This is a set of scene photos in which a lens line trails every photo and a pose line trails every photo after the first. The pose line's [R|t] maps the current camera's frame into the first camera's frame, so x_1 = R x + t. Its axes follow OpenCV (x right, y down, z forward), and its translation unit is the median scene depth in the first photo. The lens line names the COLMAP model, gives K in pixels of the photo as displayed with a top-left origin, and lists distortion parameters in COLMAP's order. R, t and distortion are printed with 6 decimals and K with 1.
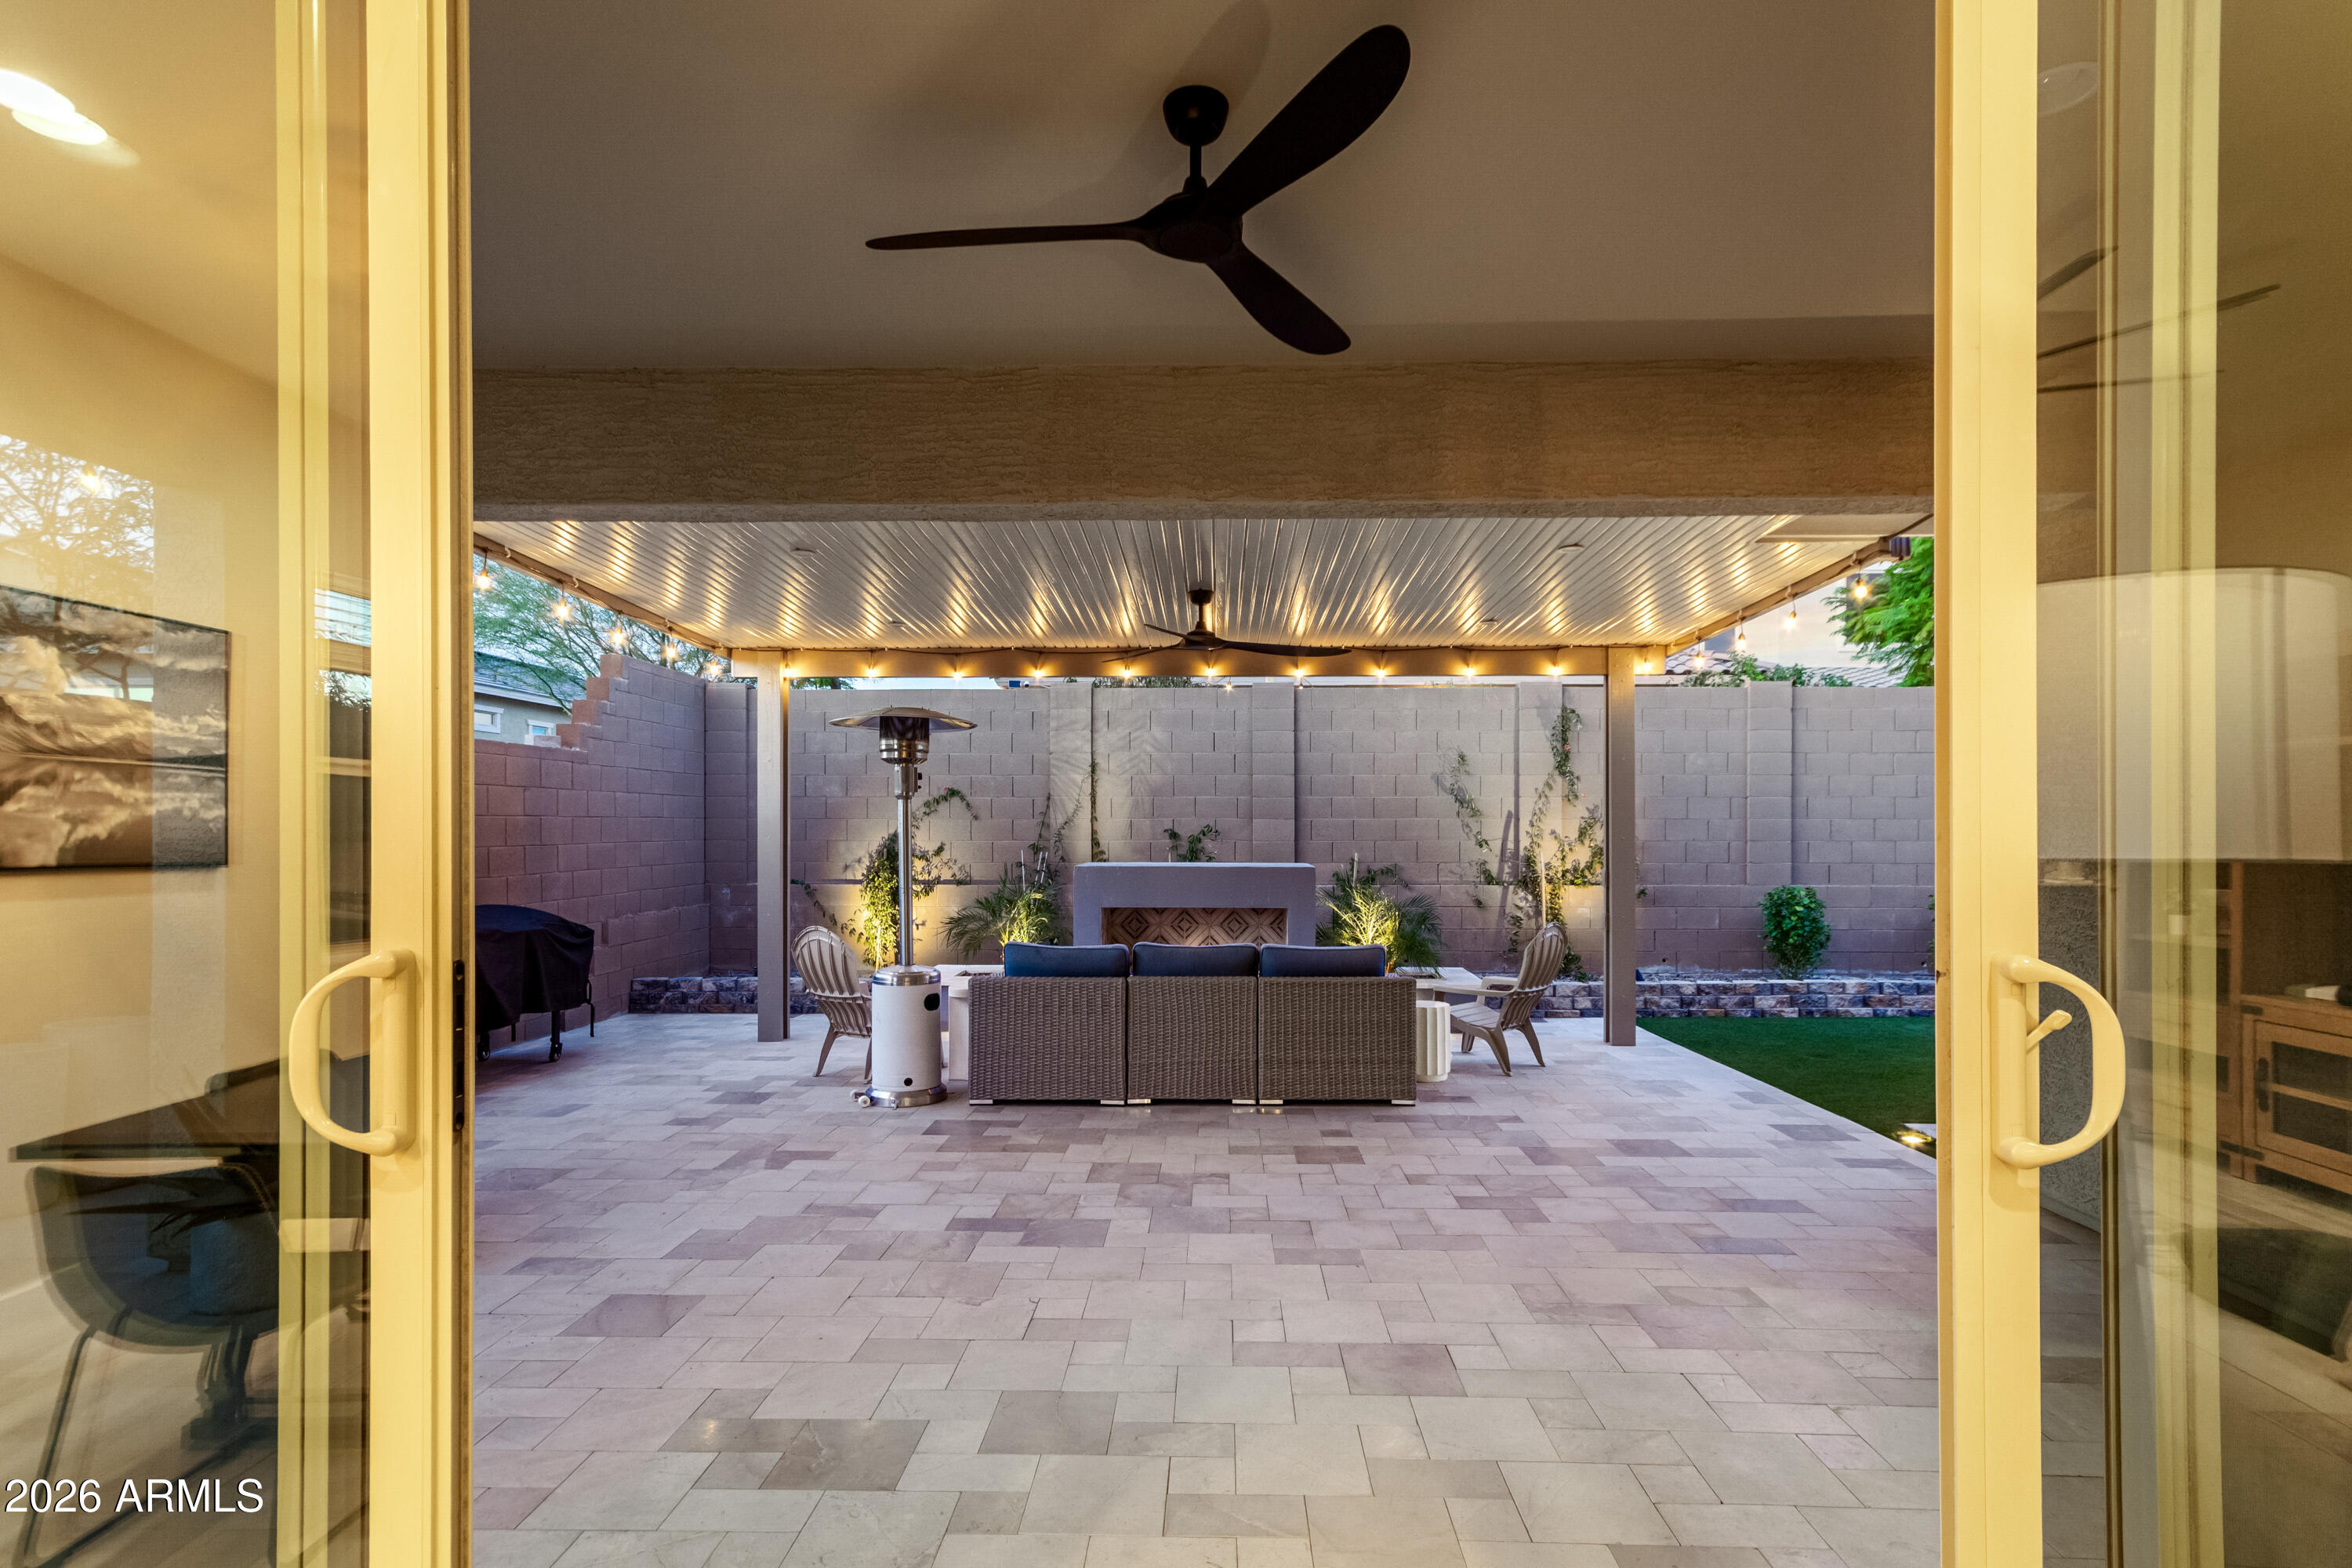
lens RADIAL K [[1154.8, 0, 1183.3], [0, 1154.8, 826.6], [0, 0, 1]] dist [0.002182, 0.012906]
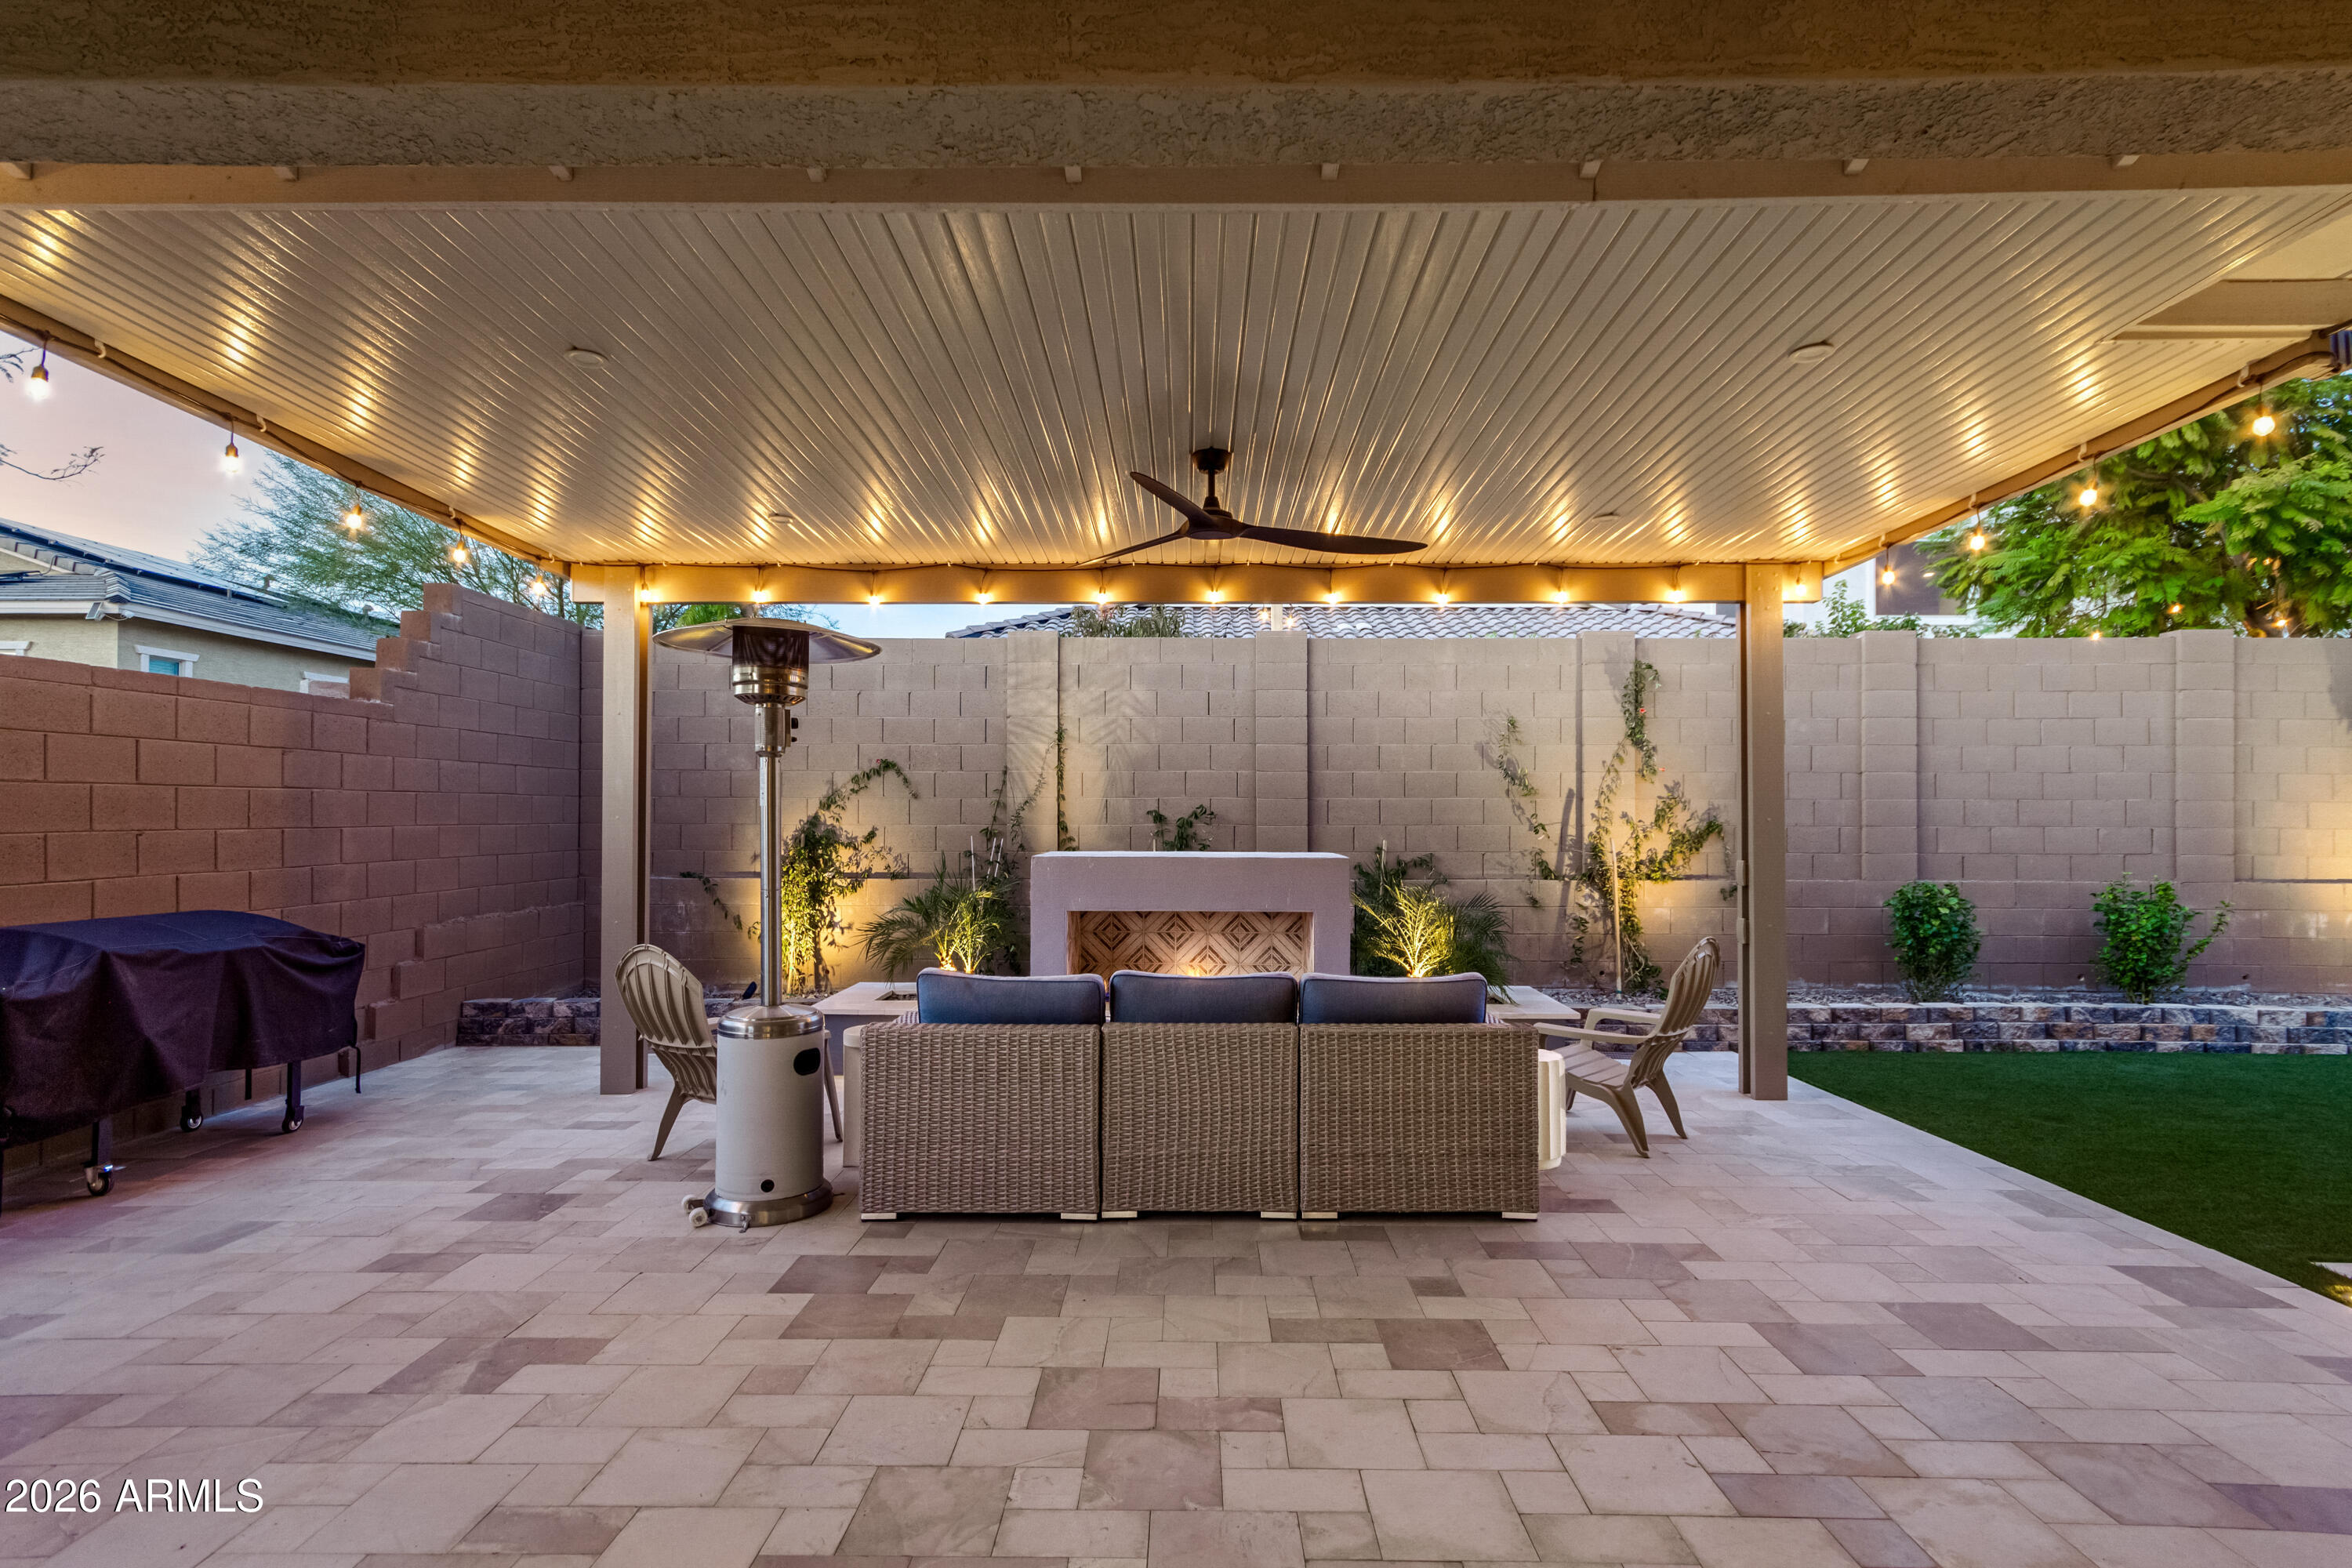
lens RADIAL K [[1132.8, 0, 1172.7], [0, 1132.8, 801.9], [0, 0, 1]] dist [0.014355, -0.000432]
pose [[0.999893, 0.001854, 0.014522, -0.013560], [-0.001674, 0.999922, -0.012413, 0.008013], [-0.014544, 0.012388, 0.999817, 0.267487]]
